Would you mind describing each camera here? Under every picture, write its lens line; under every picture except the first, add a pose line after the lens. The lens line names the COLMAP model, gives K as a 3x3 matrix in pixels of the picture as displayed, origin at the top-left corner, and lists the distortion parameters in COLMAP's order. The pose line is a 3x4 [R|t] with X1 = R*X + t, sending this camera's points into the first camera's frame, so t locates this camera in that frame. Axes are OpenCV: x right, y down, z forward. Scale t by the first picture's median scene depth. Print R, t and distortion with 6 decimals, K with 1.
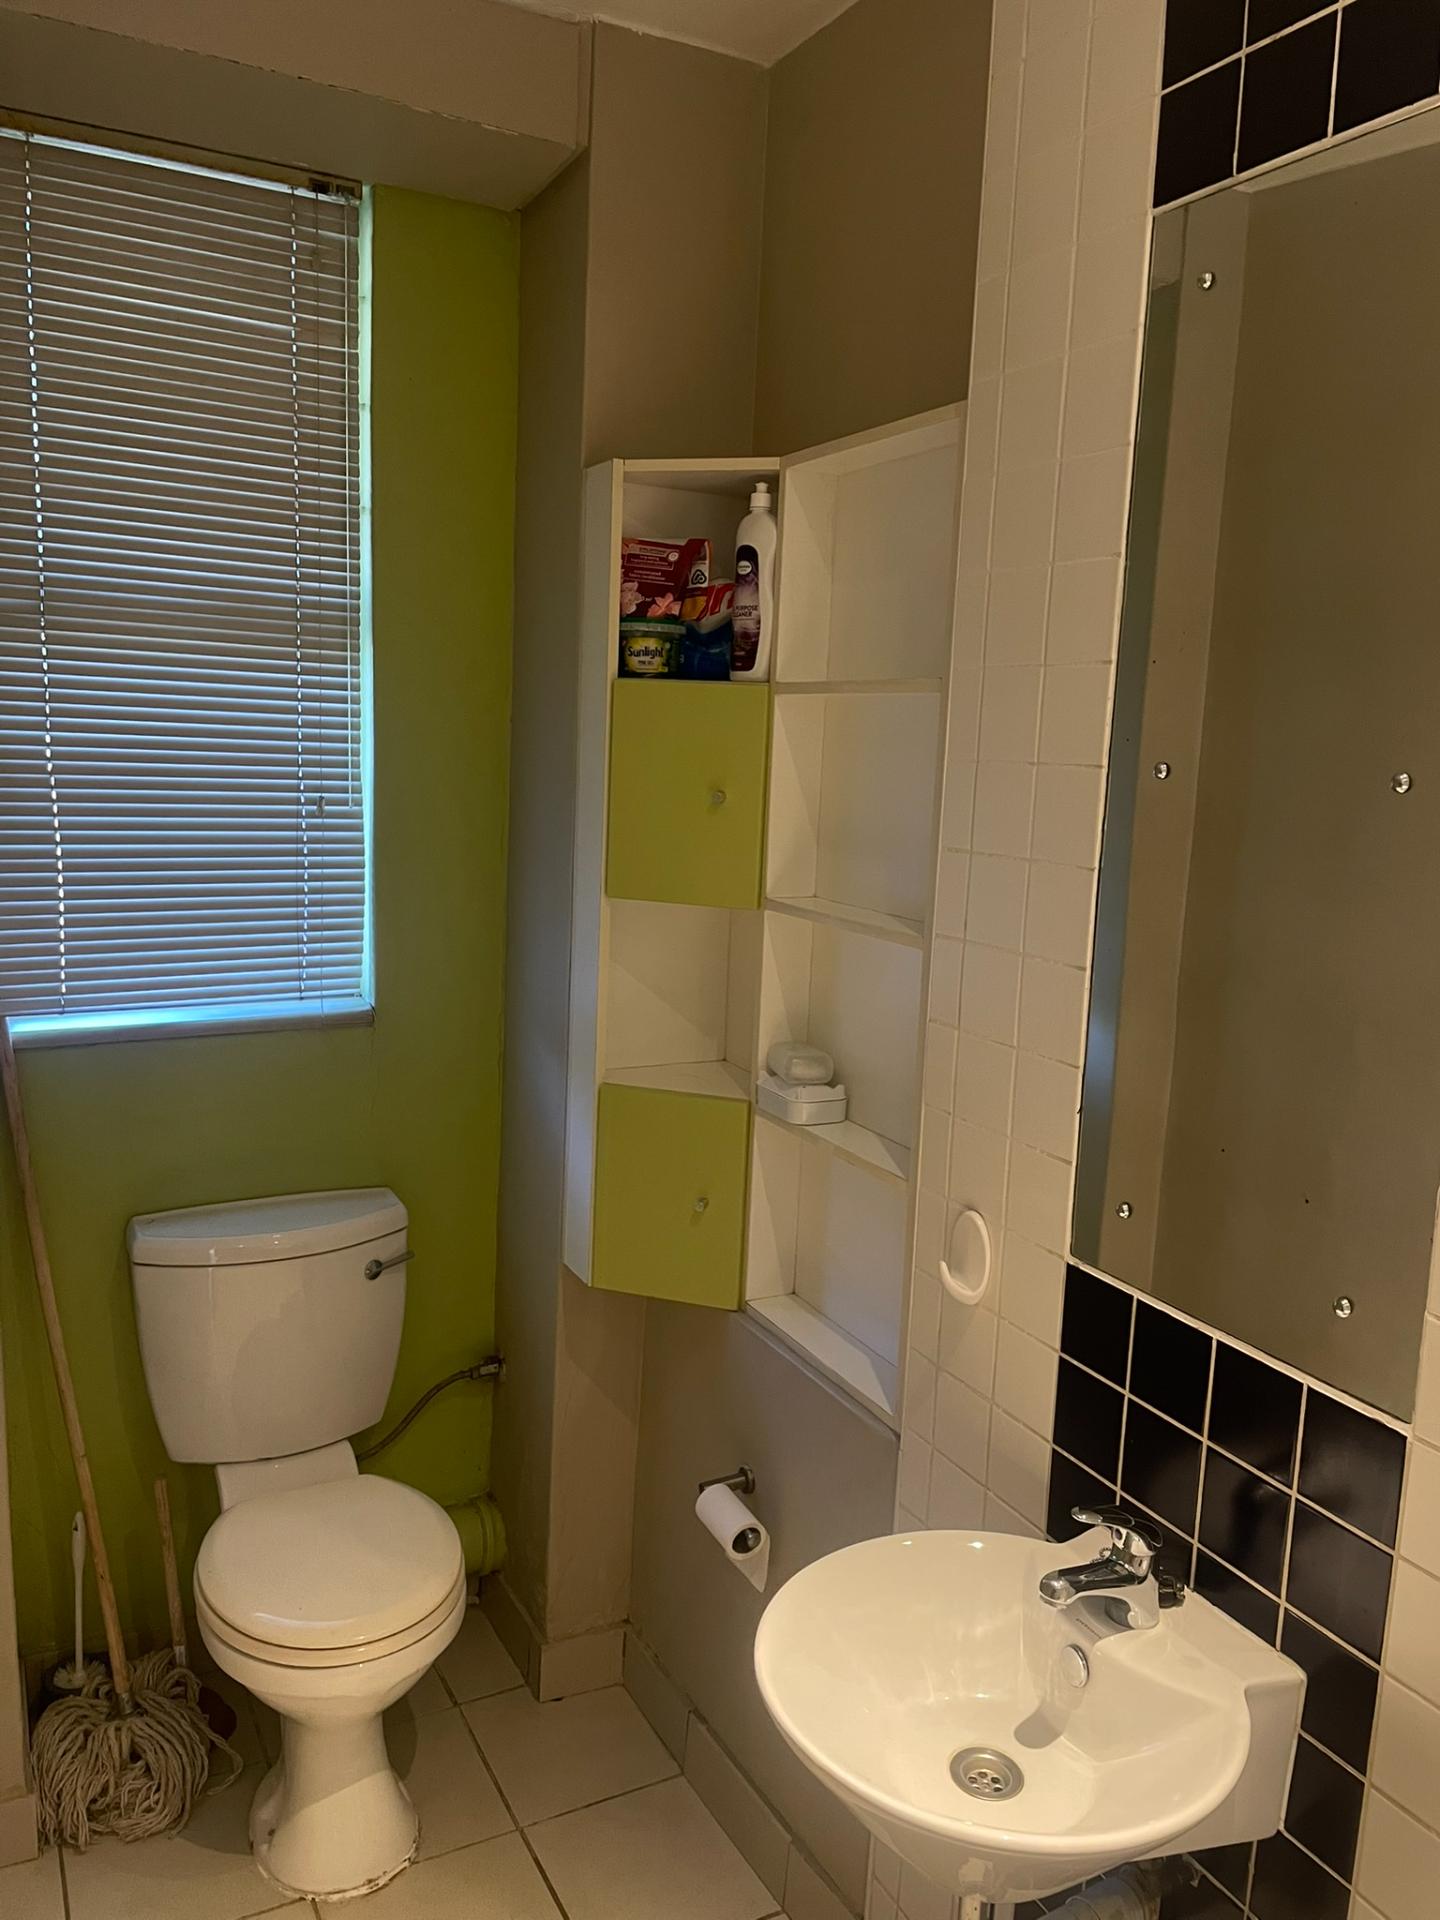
lens RADIAL K [[1452.7, 0, 712.8], [0, 1452.7, 956.5], [0, 0, 1]] dist [0.084596, -0.106515]
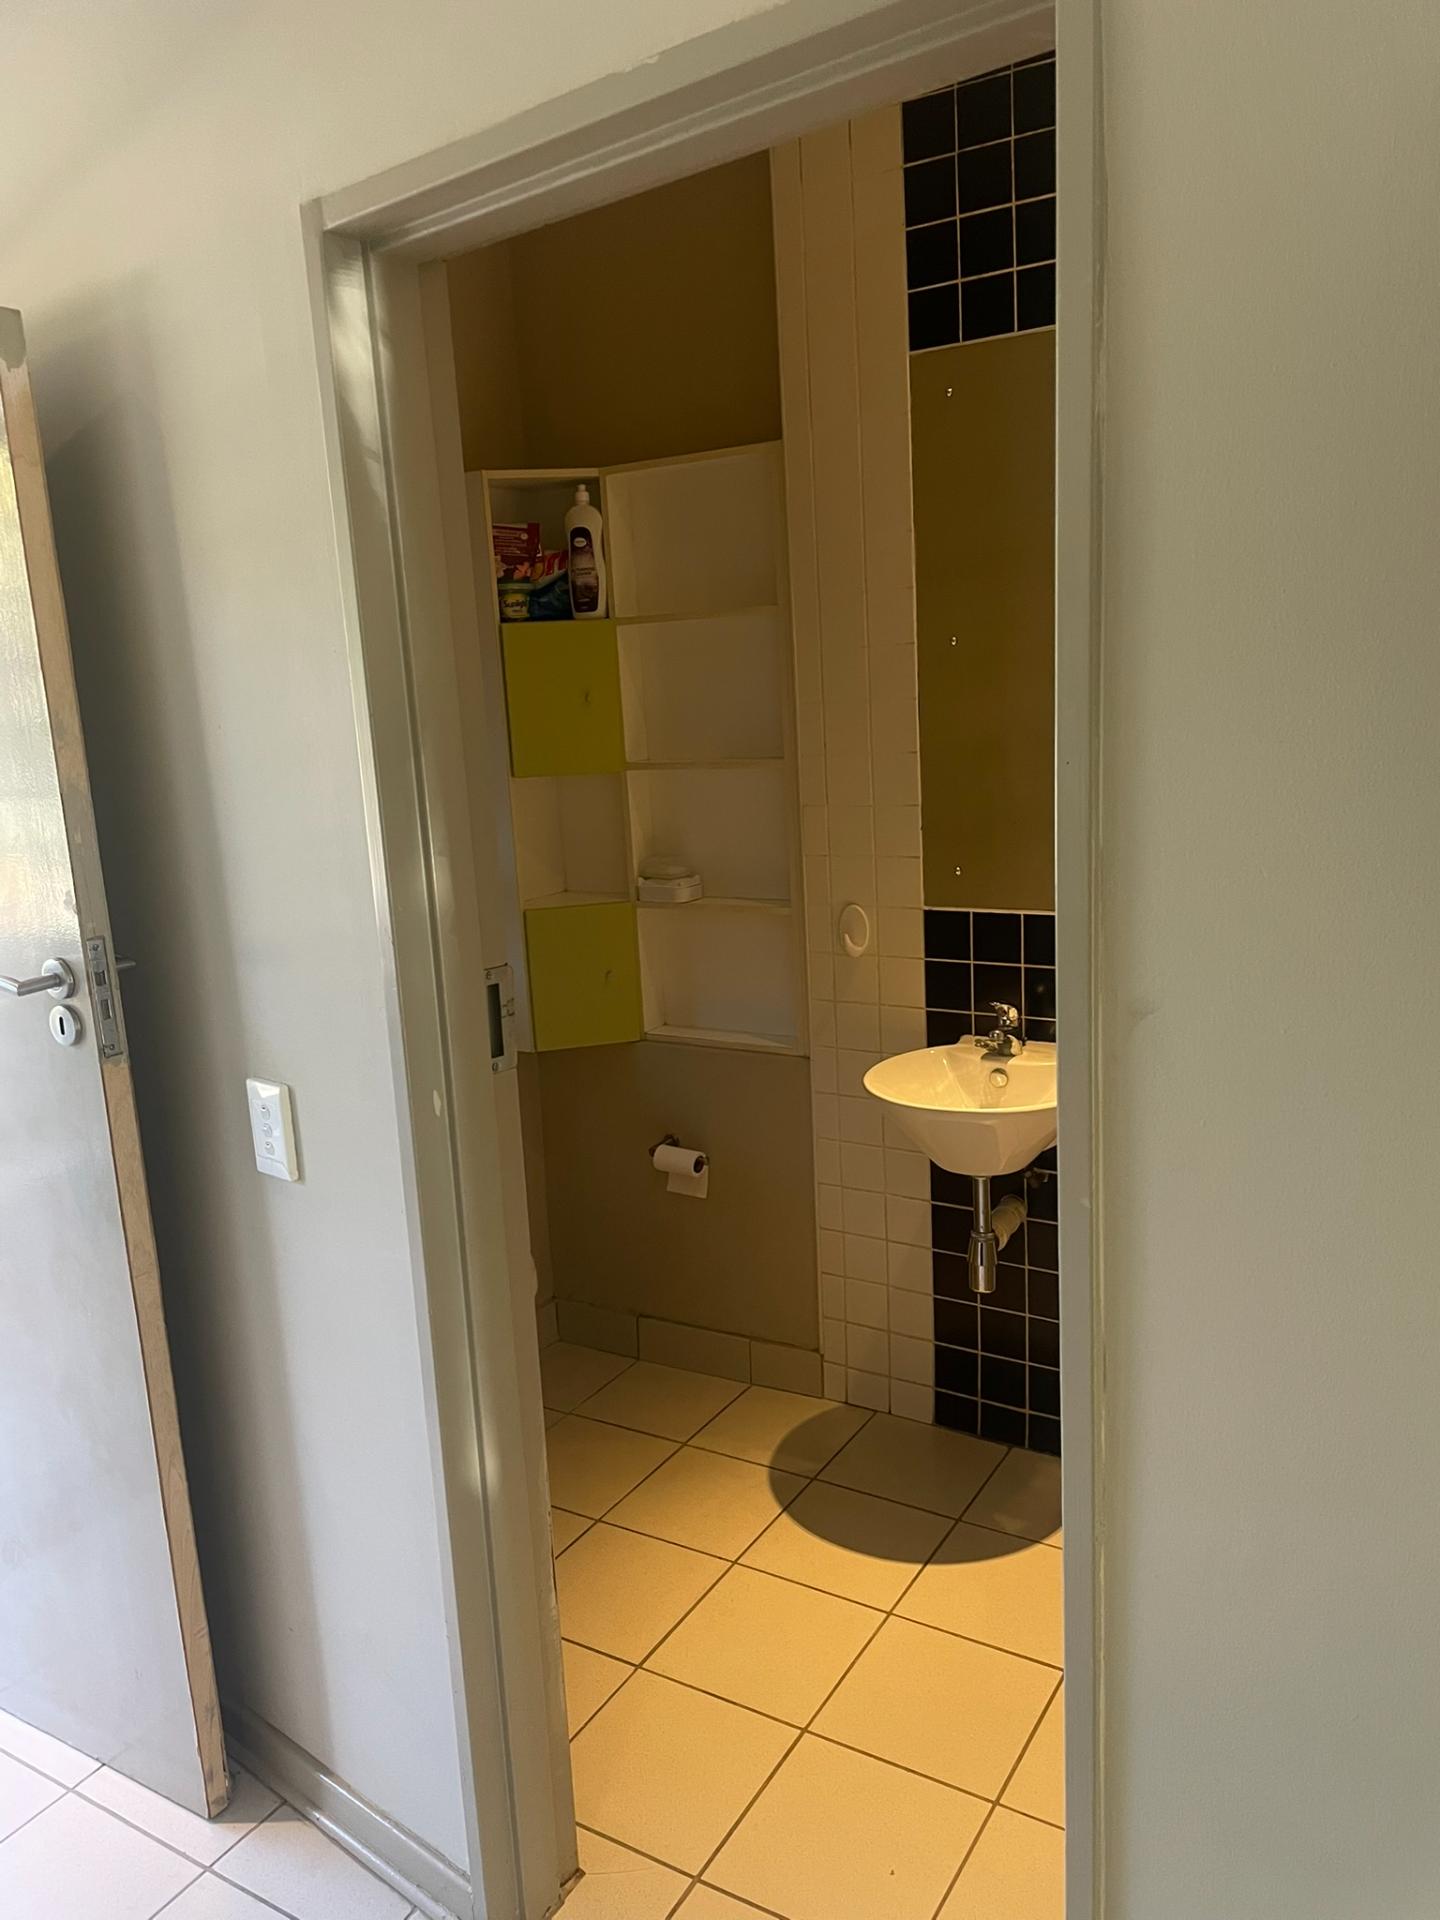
lens RADIAL K [[1452.7, 0, 727.0], [0, 1452.7, 965.0], [0, 0, 1]] dist [0.084596, -0.106515]
pose [[0.857675, -0.186060, 0.479349, -0.643014], [0.166053, 0.982511, 0.084252, 0.056897], [-0.486641, 0.007337, 0.873571, -0.373531]]
